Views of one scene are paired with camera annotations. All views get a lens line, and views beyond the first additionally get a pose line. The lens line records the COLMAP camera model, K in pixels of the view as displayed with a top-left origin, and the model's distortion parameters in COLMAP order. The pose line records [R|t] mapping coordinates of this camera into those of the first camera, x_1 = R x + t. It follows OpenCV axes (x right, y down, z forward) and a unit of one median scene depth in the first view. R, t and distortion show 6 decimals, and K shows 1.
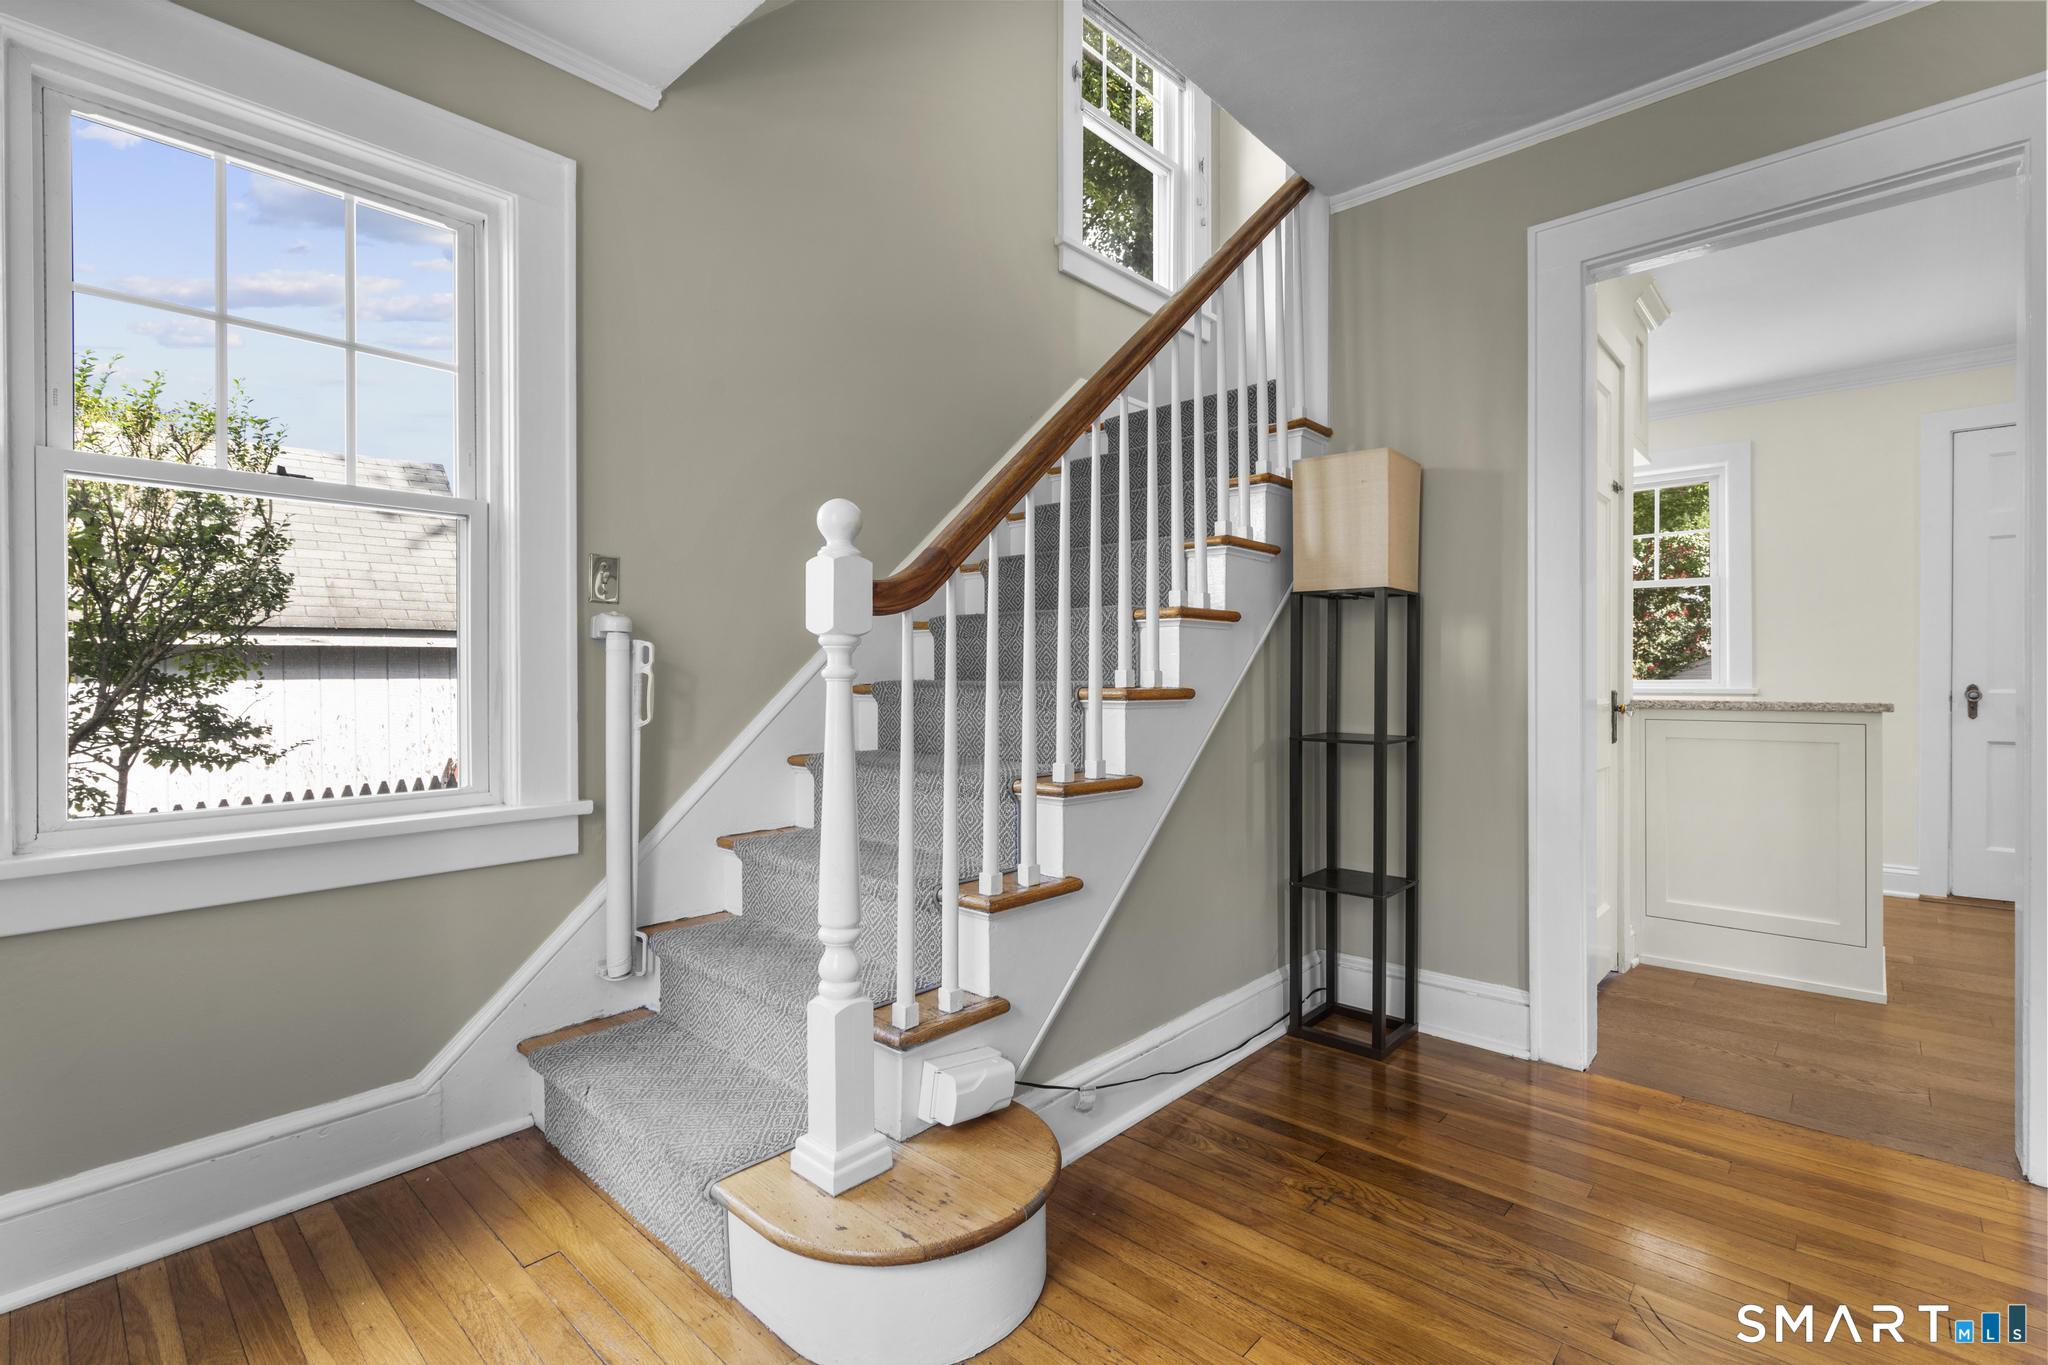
lens RADIAL K [[933.7, 0, 1034.7], [0, 933.7, 674.7], [0, 0, 1]] dist [-0.003120, 0.002256]
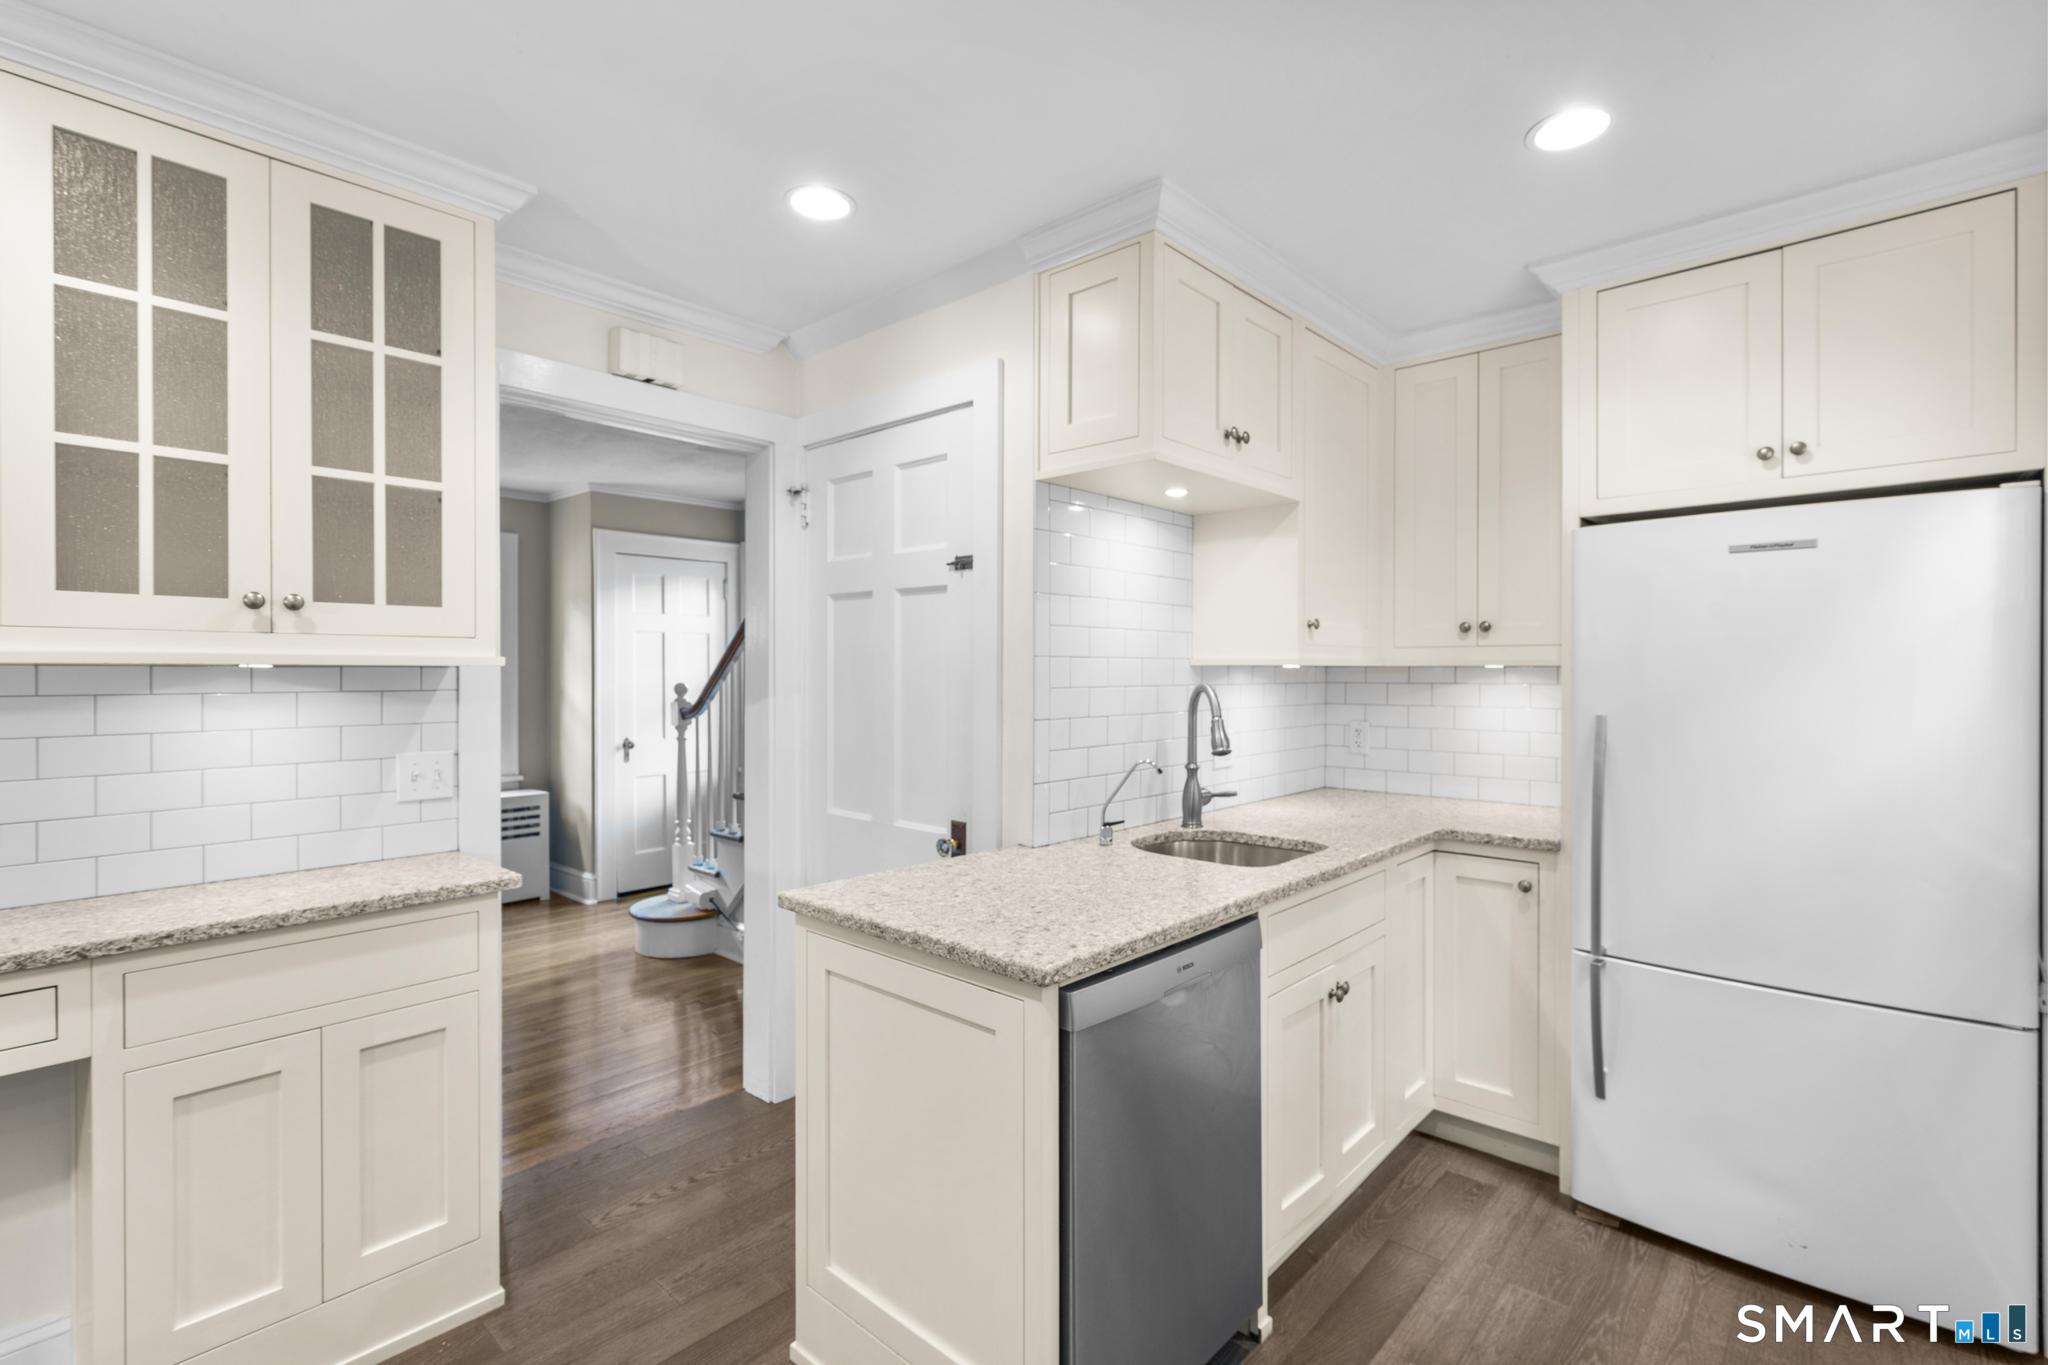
lens RADIAL K [[933.7, 0, 1034.6], [0, 933.7, 679.5], [0, 0, 1]] dist [-0.003120, 0.002256]
pose [[-0.000723, 0.013417, -0.999910, 1.707748], [0.000587, 0.999910, 0.013417, -0.137955], [1.000000, -0.000578, -0.000731, 1.285651]]
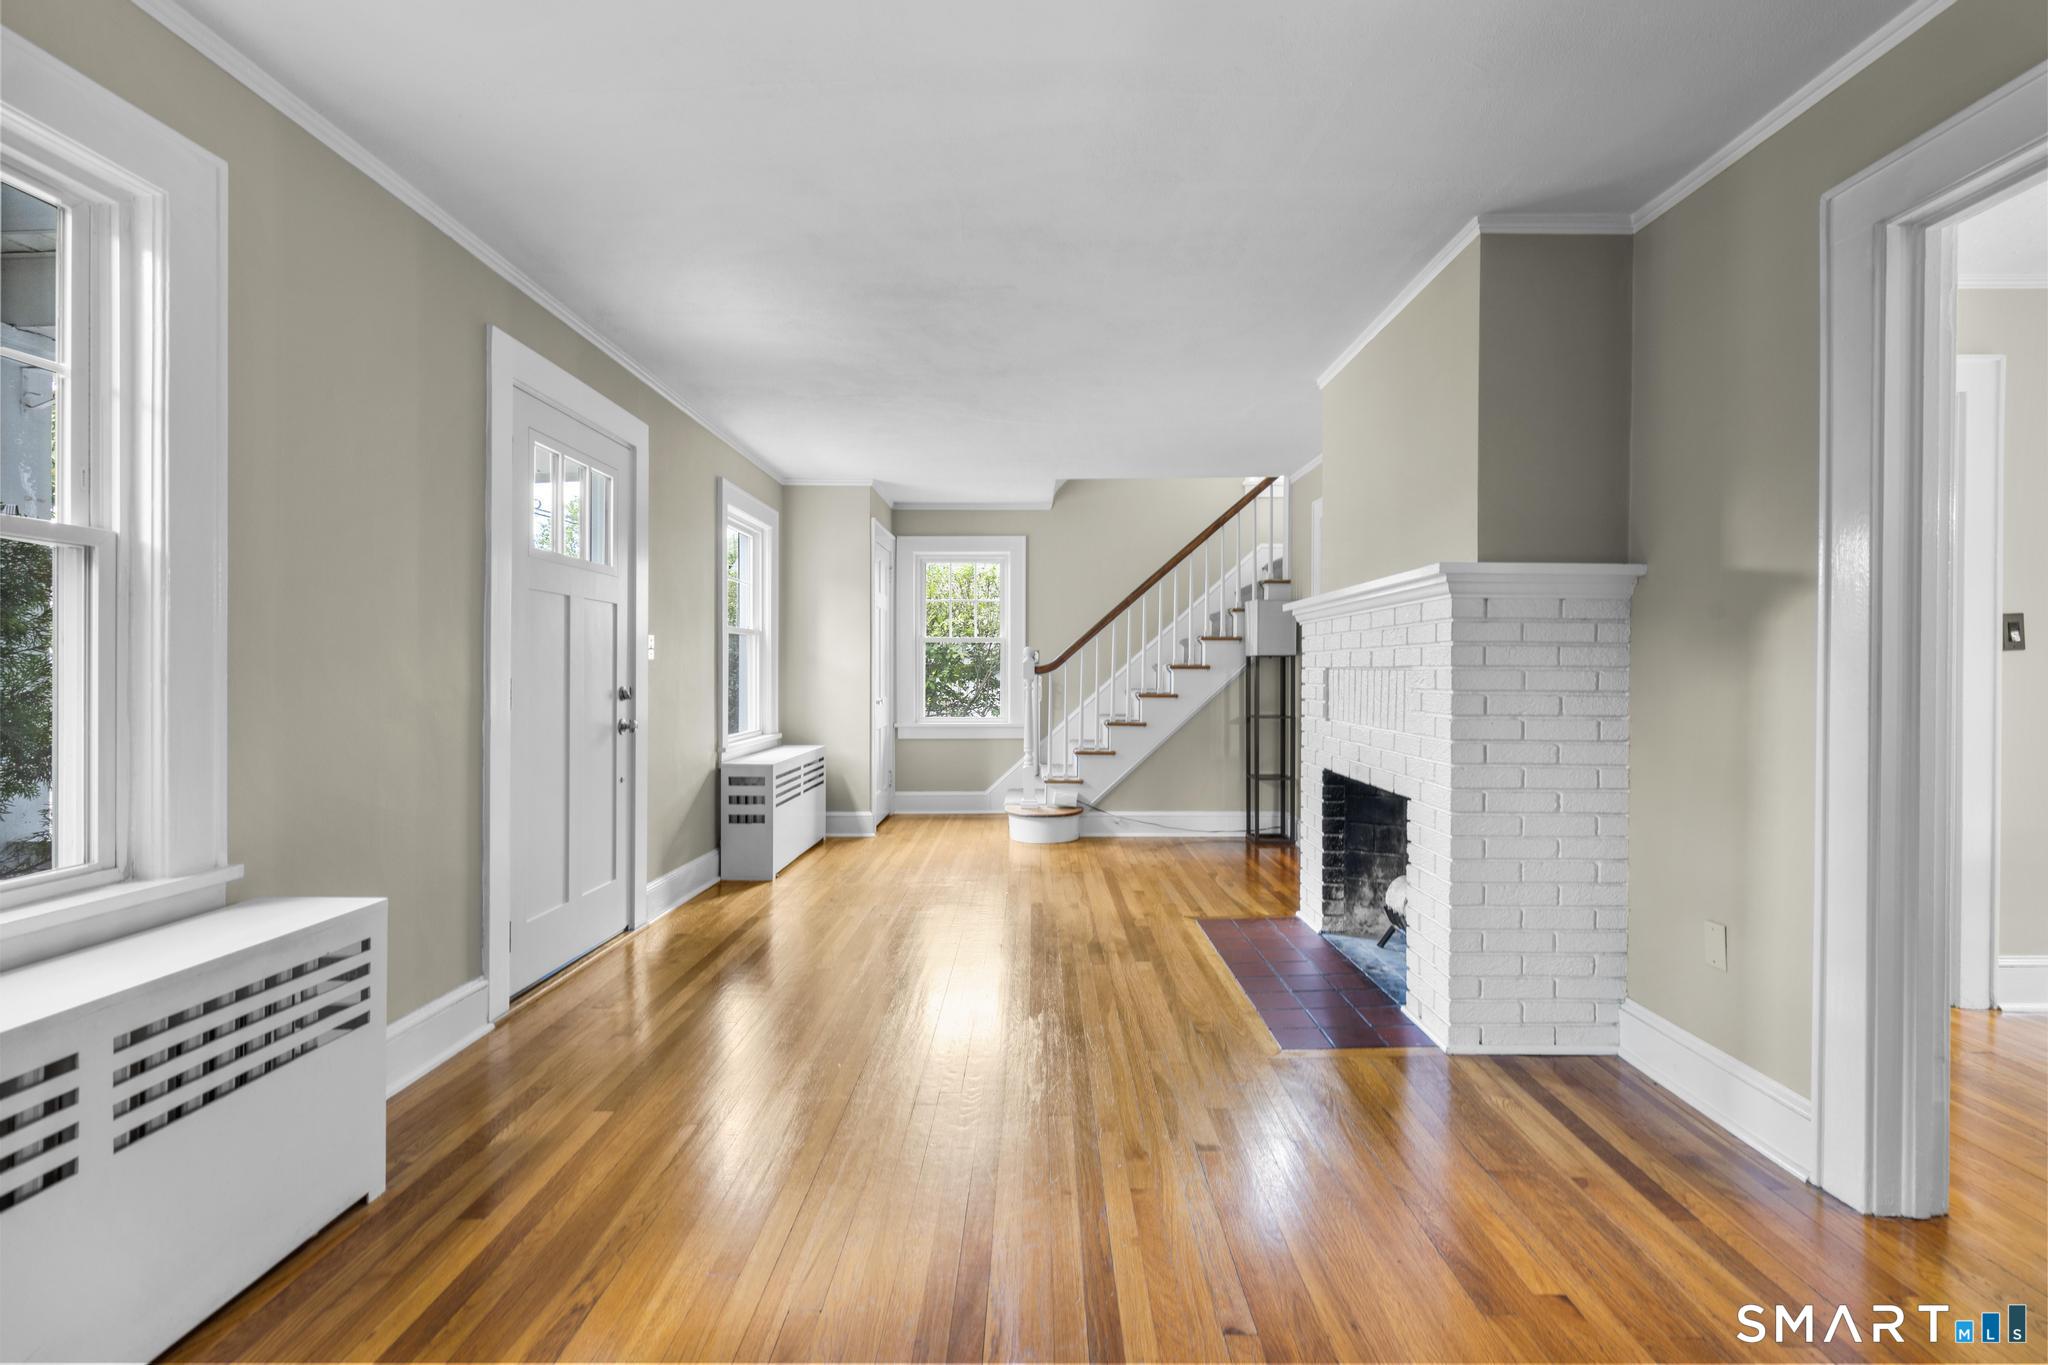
lens RADIAL K [[933.7, 0, 1037.8], [0, 933.7, 676.5], [0, 0, 1]] dist [-0.003120, 0.002256]
pose [[0.673799, 0.003043, -0.738908, 1.717882], [-0.001990, 0.999995, 0.002303, -0.039498], [0.738912, -0.000082, 0.673802, -1.052808]]
